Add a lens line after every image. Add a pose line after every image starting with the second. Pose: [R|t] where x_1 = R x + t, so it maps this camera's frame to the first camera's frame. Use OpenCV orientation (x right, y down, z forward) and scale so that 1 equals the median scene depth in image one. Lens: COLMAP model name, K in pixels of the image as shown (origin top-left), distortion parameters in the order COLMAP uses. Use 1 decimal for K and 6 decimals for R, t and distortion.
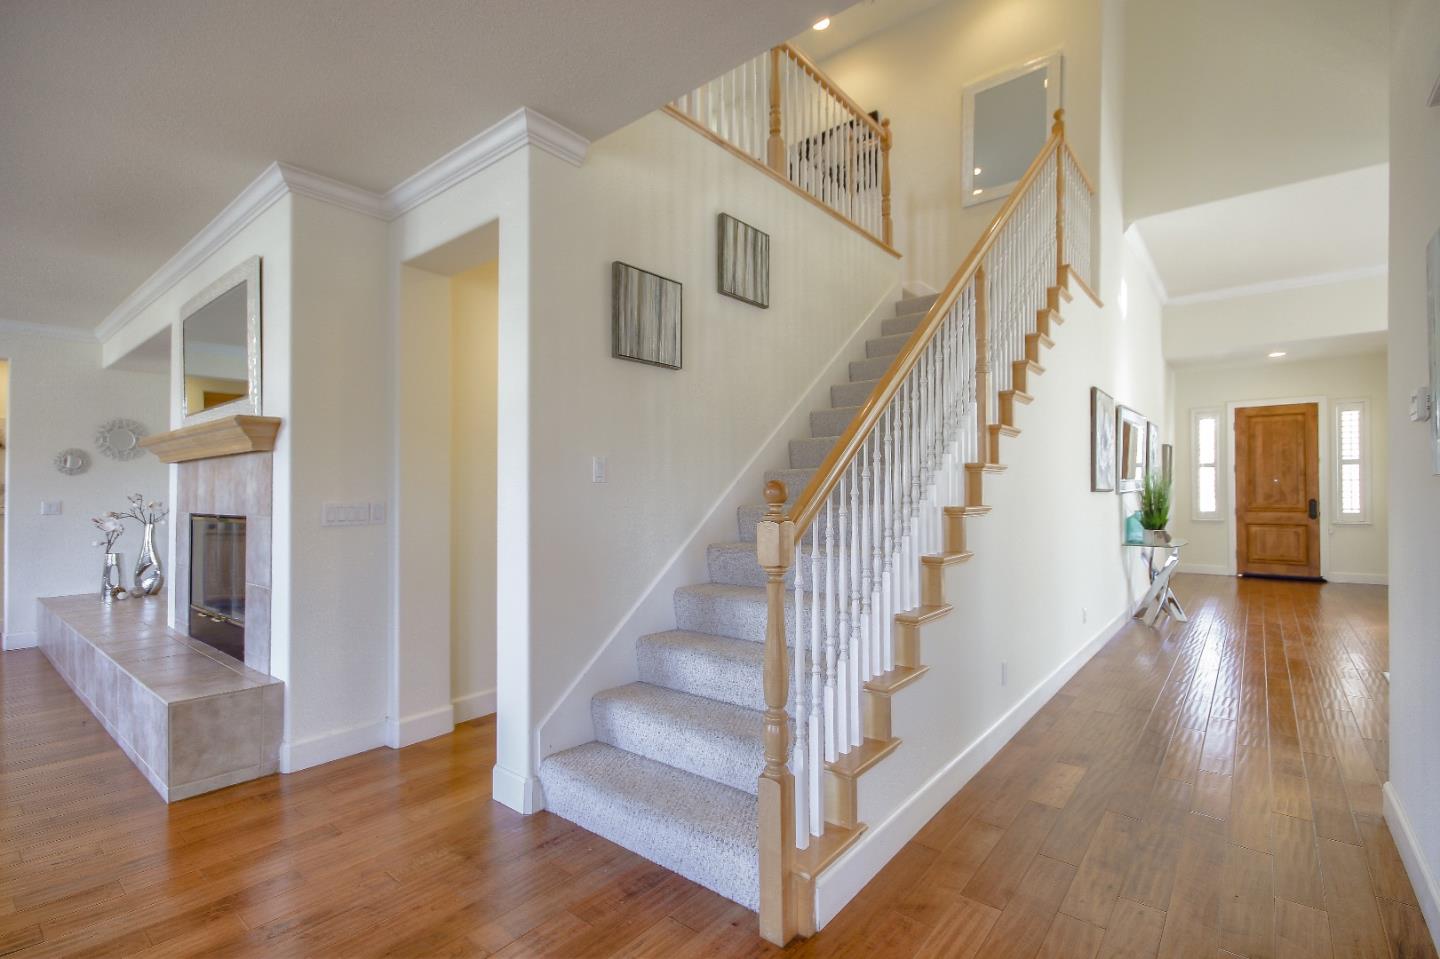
lens RADIAL K [[660.1, 0, 719.2], [0, 660.1, 485.6], [0, 0, 1]] dist [0.004997, -0.009619]
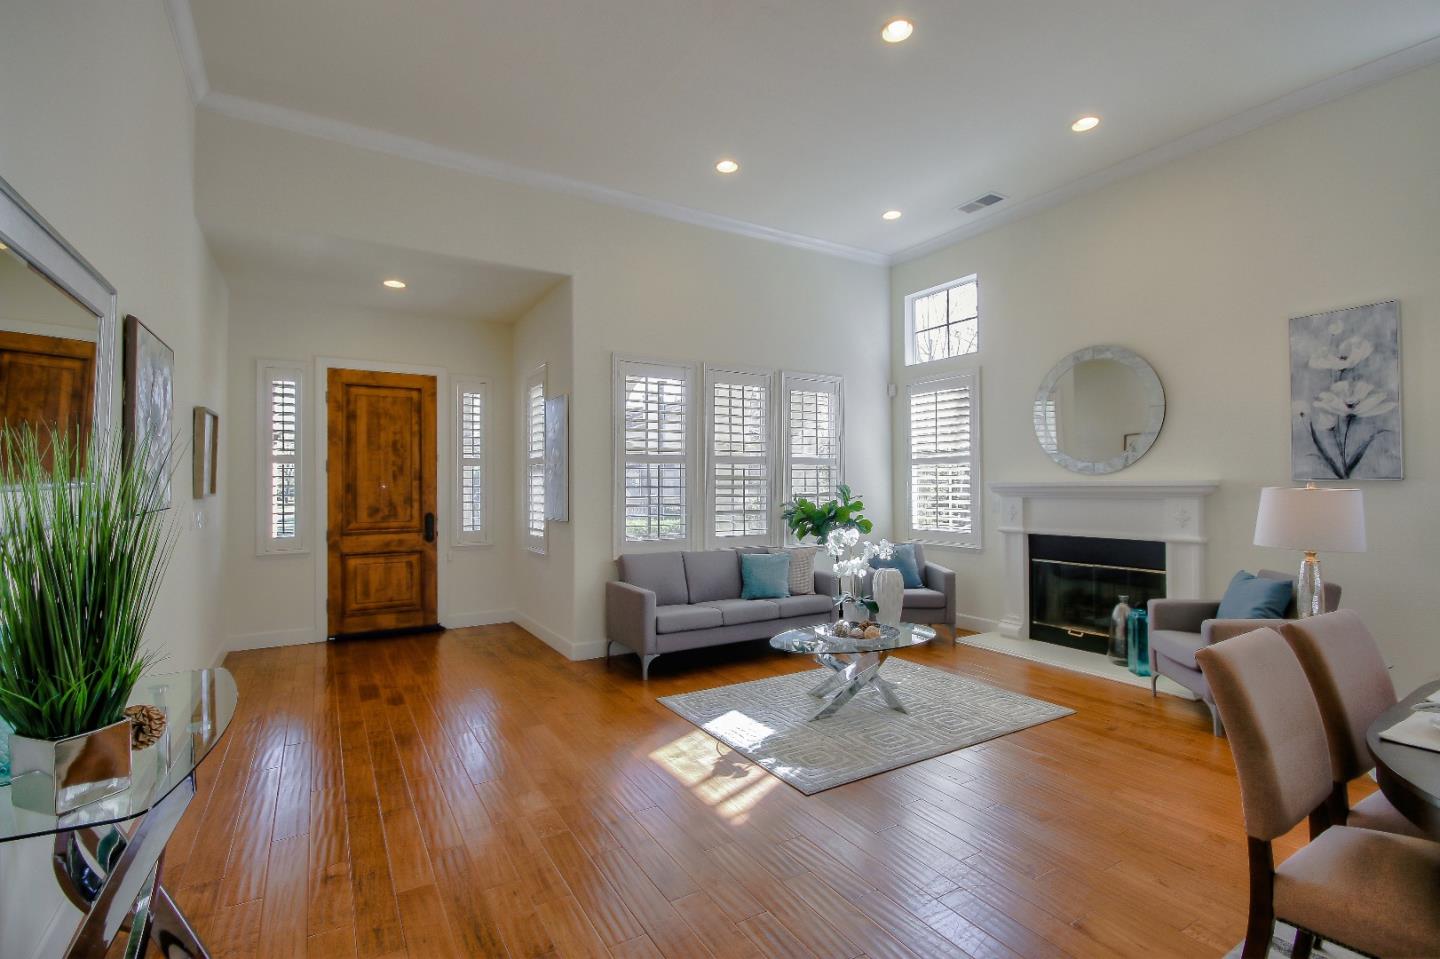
lens RADIAL K [[660.1, 0, 715.7], [0, 660.1, 478.0], [0, 0, 1]] dist [0.004997, -0.009619]
pose [[0.344764, 0.014985, 0.938570, 0.342997], [-0.004520, 0.999887, -0.014304, -0.008042], [-0.938678, 0.000690, 0.344793, 0.466058]]
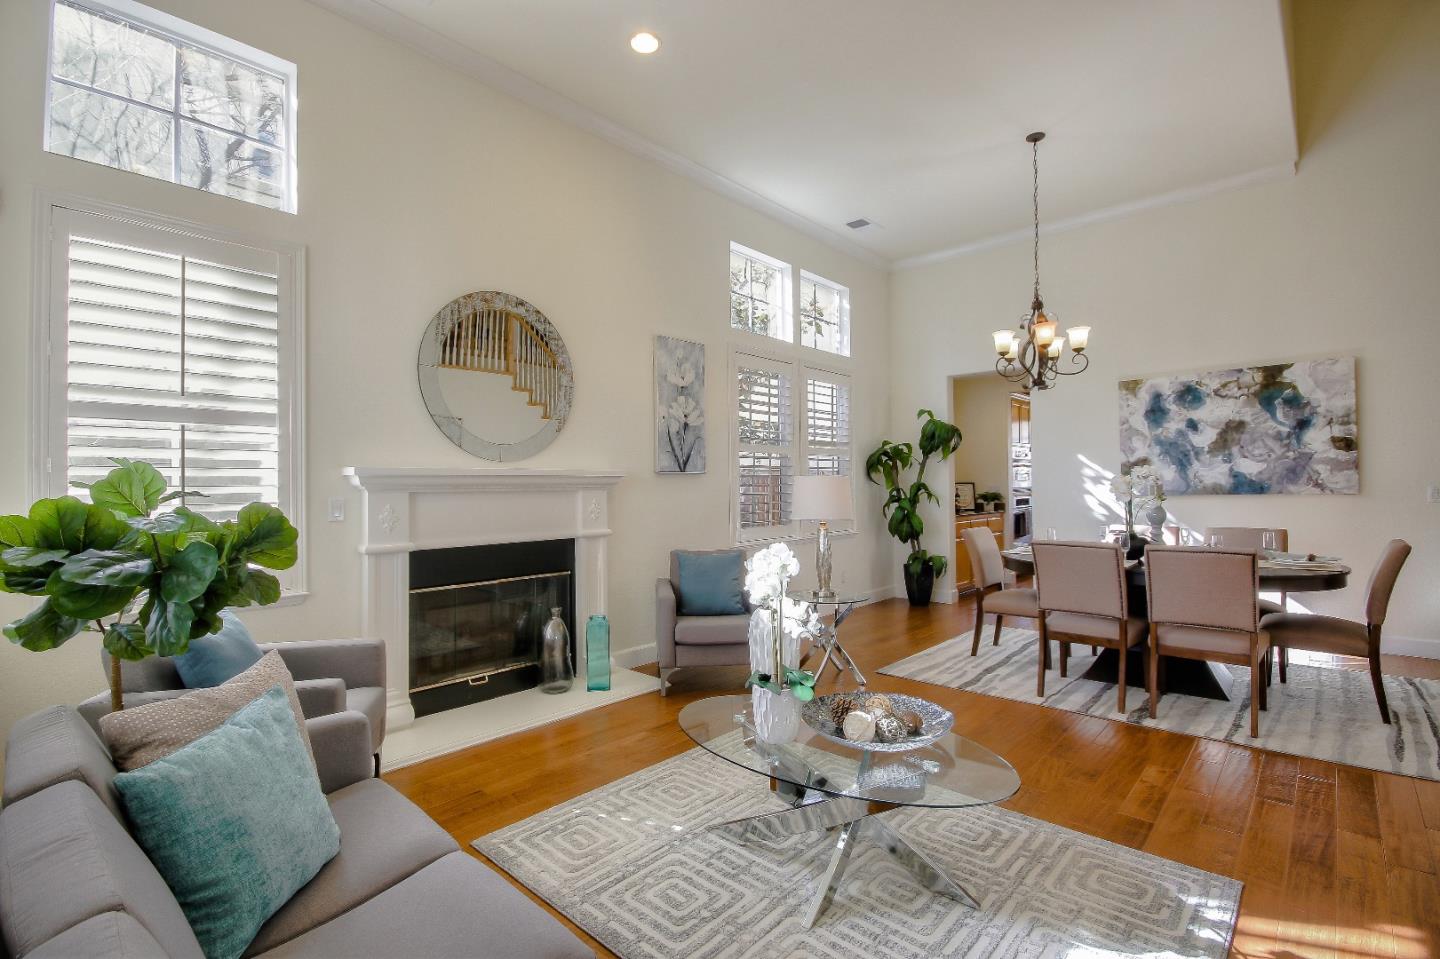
lens RADIAL K [[660.1, 0, 709.1], [0, 660.1, 477.4], [0, 0, 1]] dist [0.004997, -0.009619]
pose [[-0.996962, 0.013151, 0.076768, 0.811990], [0.011396, 0.999665, -0.023251, 0.001729], [-0.077048, -0.022305, -0.996778, 0.770372]]
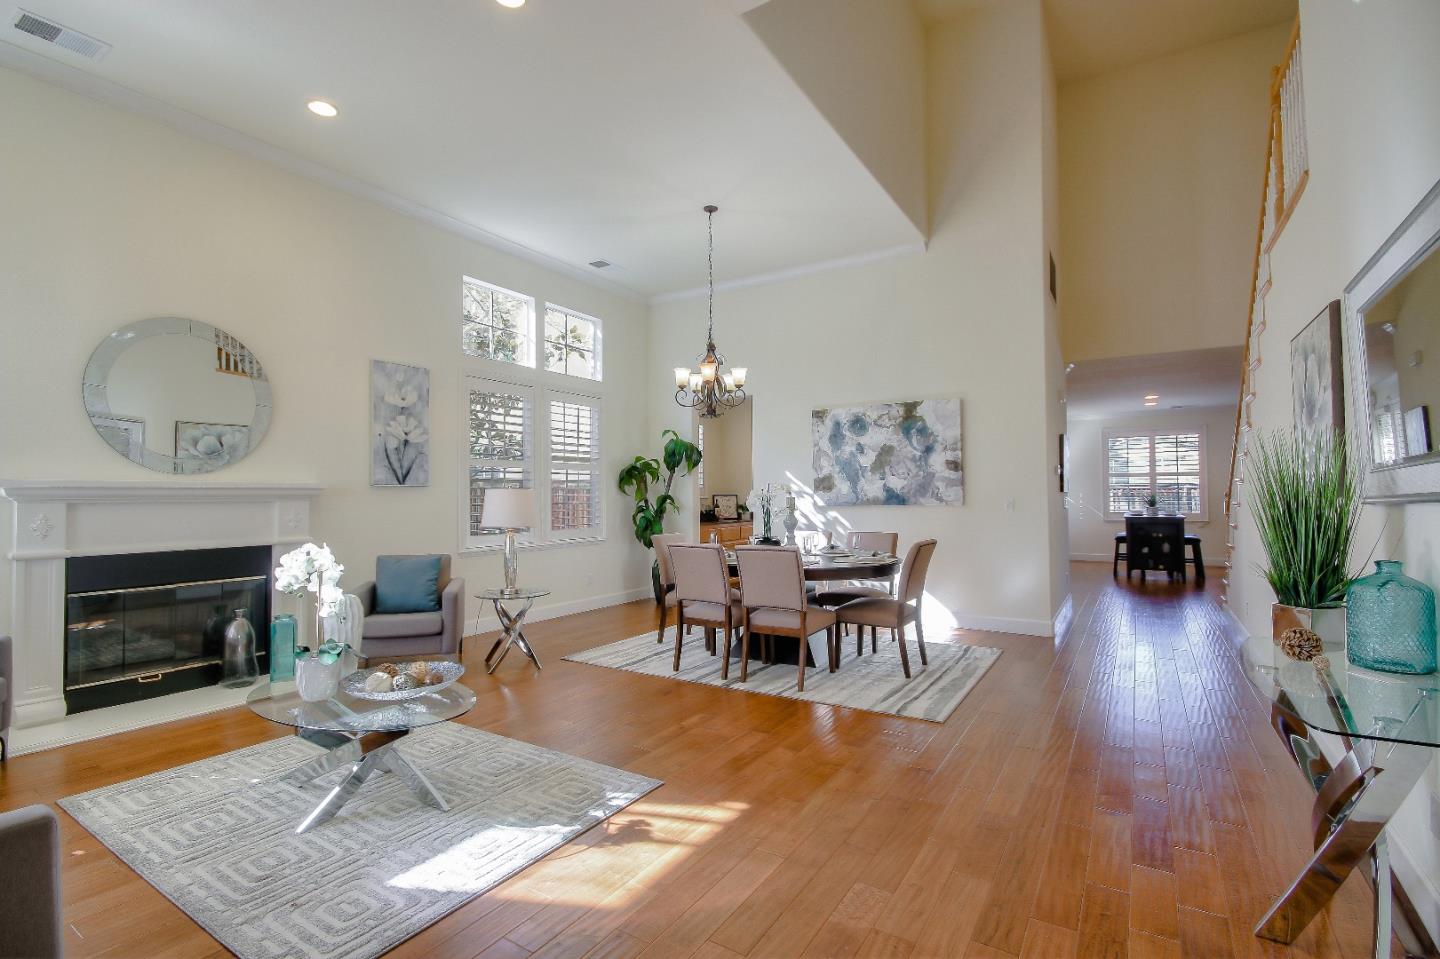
lens RADIAL K [[660.1, 0, 713.5], [0, 660.1, 477.9], [0, 0, 1]] dist [0.004997, -0.009619]
pose [[-0.994405, 0.006584, -0.105432, 0.659460], [0.010424, 0.999300, -0.035919, 0.002650], [0.105122, -0.036817, -0.993778, 0.851679]]
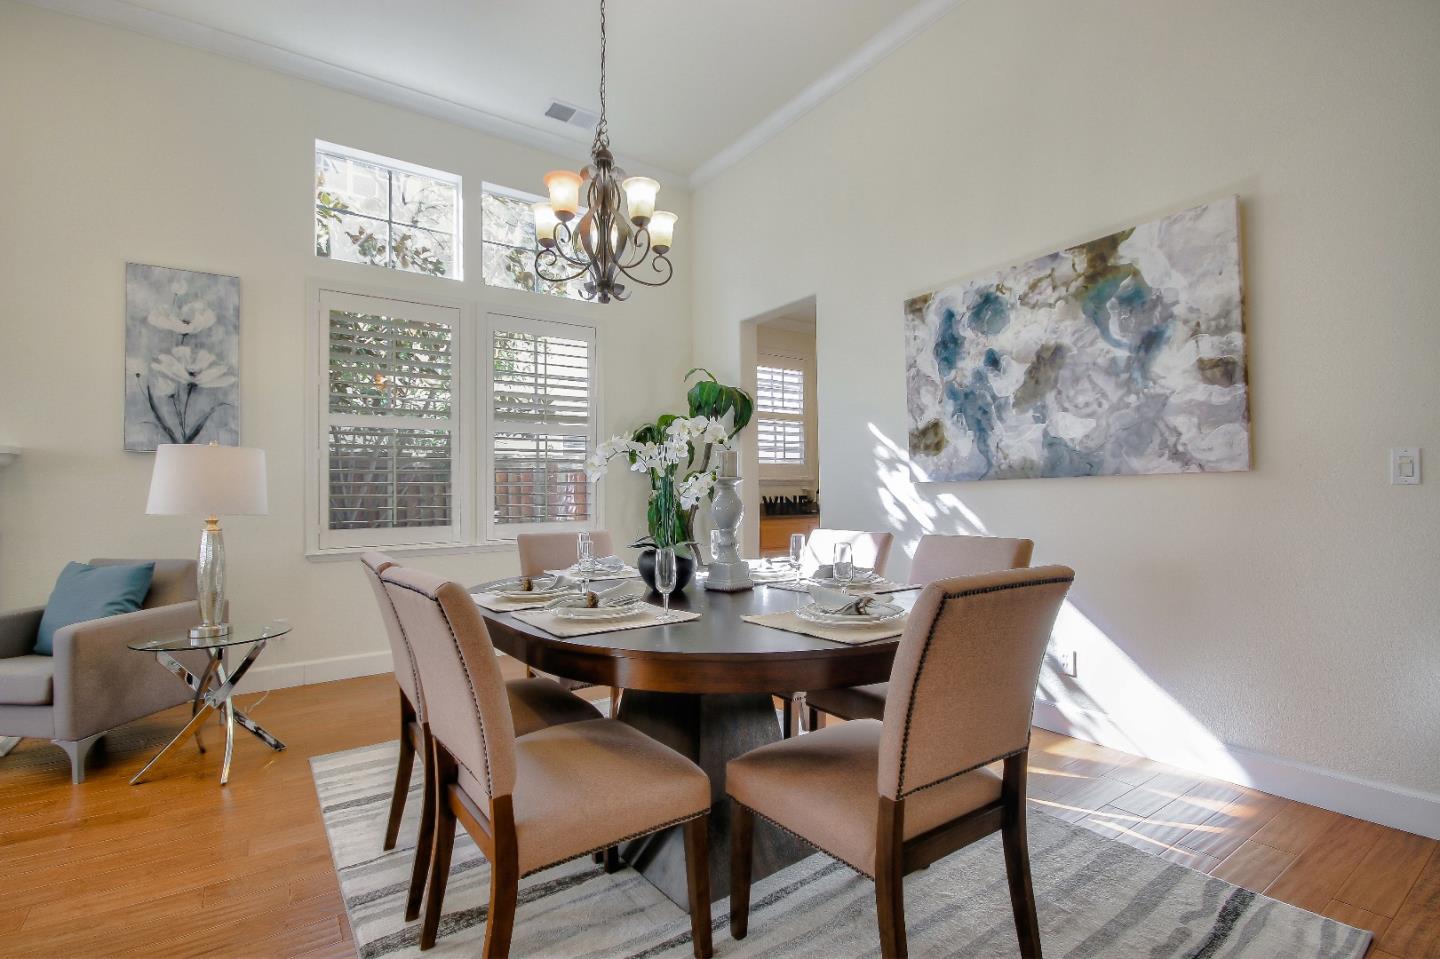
lens RADIAL K [[660.1, 0, 710.0], [0, 660.1, 479.4], [0, 0, 1]] dist [0.004997, -0.009619]
pose [[-0.956959, 0.020962, 0.289466, 0.463418], [0.011929, 0.999386, -0.032937, 0.018056], [-0.289979, -0.028066, -0.956621, 0.517277]]
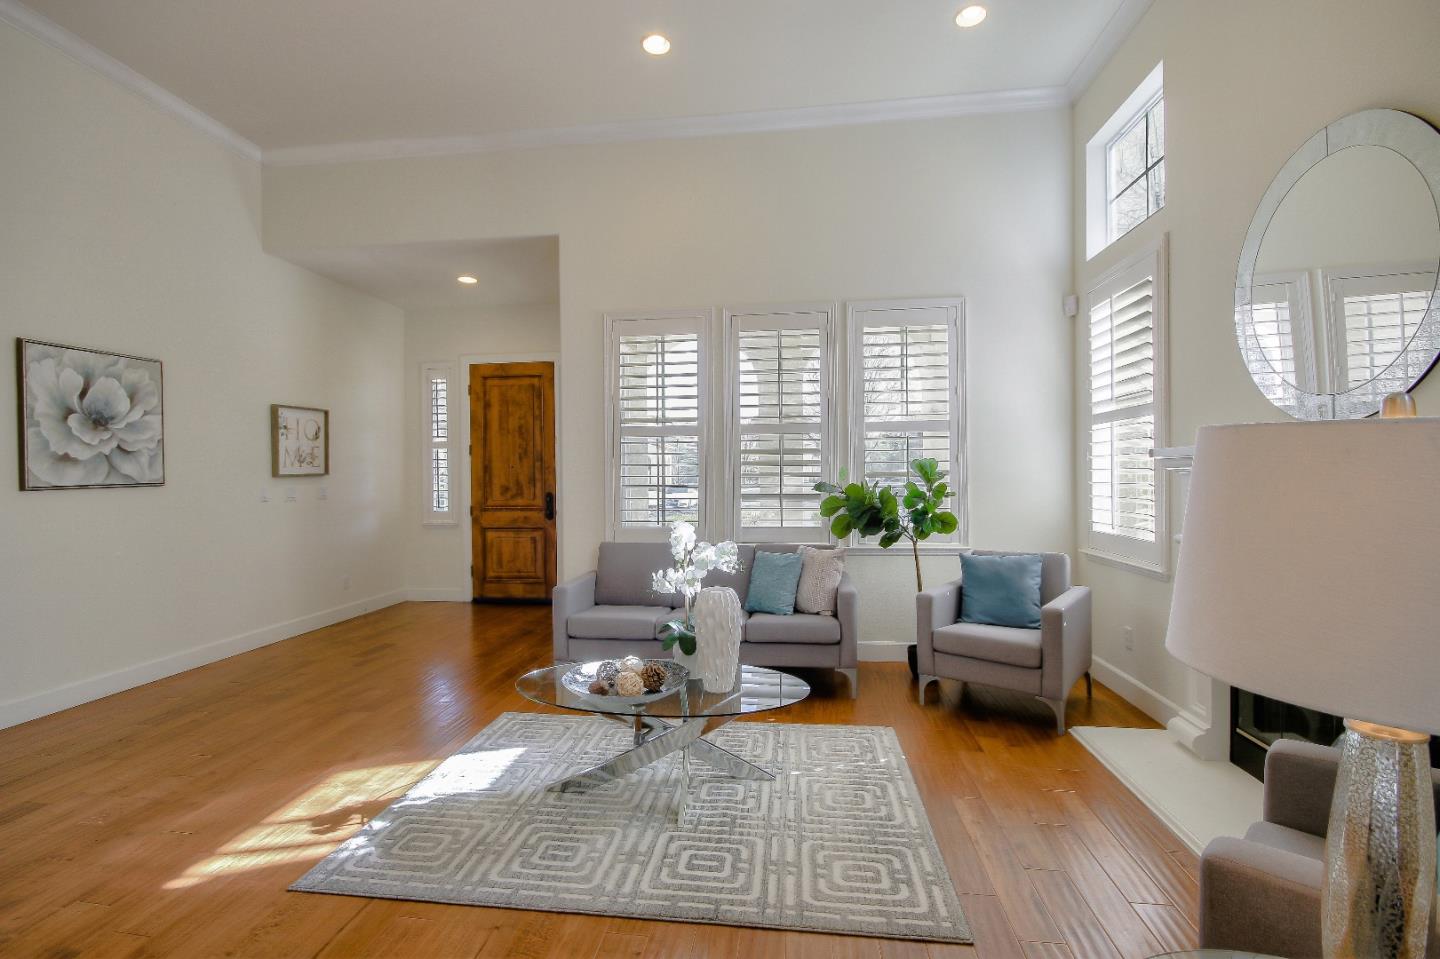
lens RADIAL K [[660.1, 0, 711.3], [0, 660.1, 480.0], [0, 0, 1]] dist [0.004997, -0.009619]
pose [[0.852000, -0.007927, 0.523482, 0.656960], [0.001285, 0.999914, 0.013050, -0.003066], [-0.523540, -0.010446, 0.851937, 0.272315]]
